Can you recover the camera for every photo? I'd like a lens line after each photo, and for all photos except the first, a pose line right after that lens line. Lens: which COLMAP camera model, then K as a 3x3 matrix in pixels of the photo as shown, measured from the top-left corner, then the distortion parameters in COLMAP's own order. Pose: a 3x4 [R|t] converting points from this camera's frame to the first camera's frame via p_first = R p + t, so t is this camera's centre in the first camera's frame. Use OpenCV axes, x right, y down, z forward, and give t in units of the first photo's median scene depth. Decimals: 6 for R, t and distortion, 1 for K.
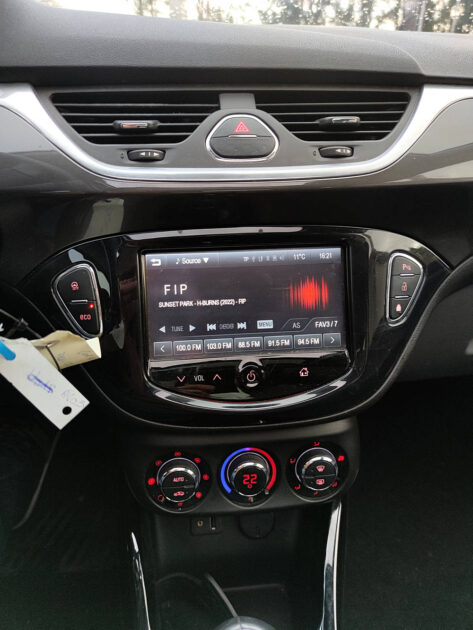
lens RADIAL K [[472.0, 0, 230.6], [0, 472.0, 309.9], [0, 0, 1]] dist [0.054374, -0.049591]
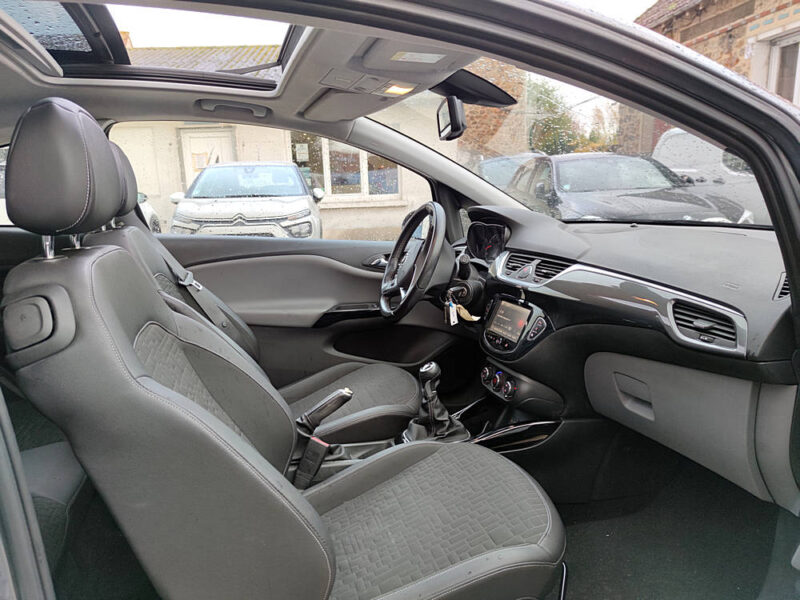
lens RADIAL K [[599.4, 0, 374.5], [0, 599.4, 306.9], [0, 0, 1]] dist [0.054374, -0.049591]
pose [[0.143054, 0.175082, -0.974106, 3.757401], [-0.406715, 0.907683, 0.103414, -0.145544], [0.902285, 0.381390, 0.201056, -0.635024]]
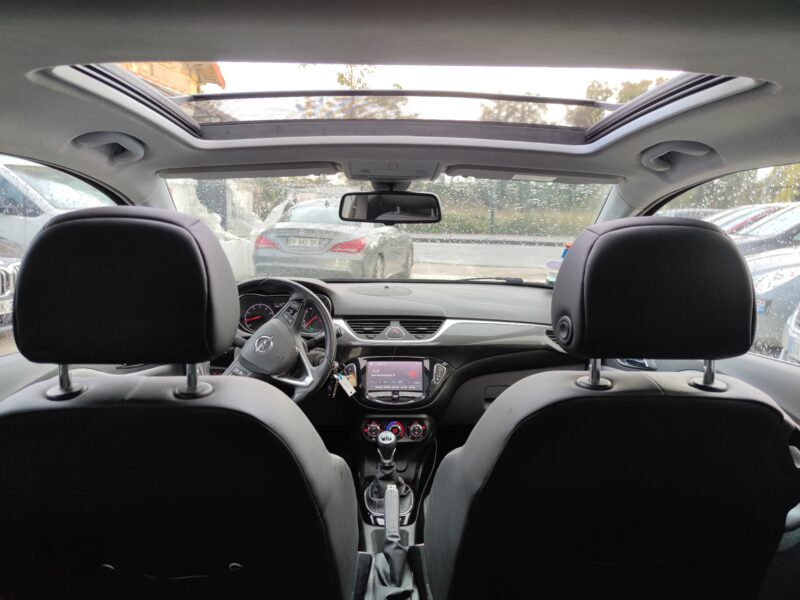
lens RADIAL K [[599.4, 0, 397.4], [0, 599.4, 307.5], [0, 0, 1]] dist [0.054374, -0.049591]
pose [[0.998152, 0.021453, -0.056852, 0.305991], [-0.037119, 0.956020, -0.290944, 0.836000], [0.048110, 0.292517, 0.955049, -3.610034]]
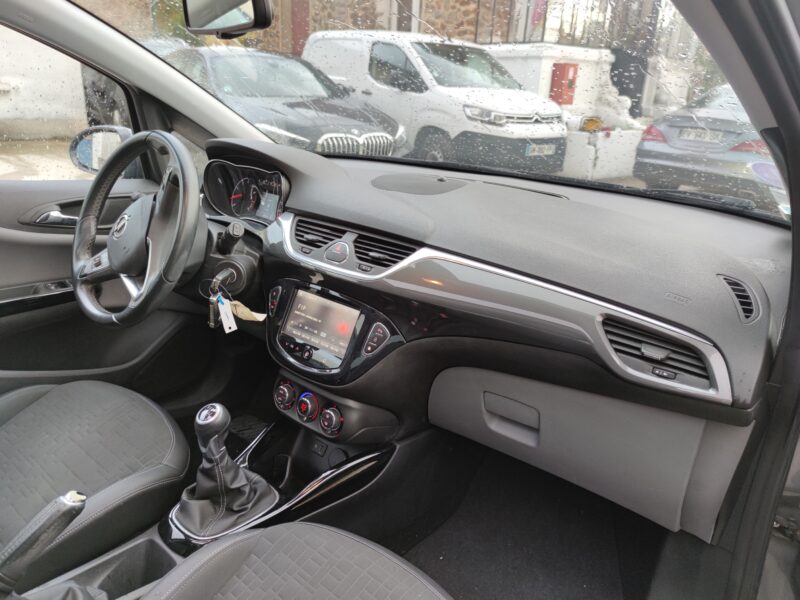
lens RADIAL K [[599.4, 0, 393.8], [0, 599.4, 297.8], [0, 0, 1]] dist [0.054374, -0.049591]
pose [[0.688557, 0.267505, -0.674040, 2.104538], [-0.358982, 0.933337, 0.003698, -0.253217], [0.630096, 0.239422, 0.738685, -0.857213]]
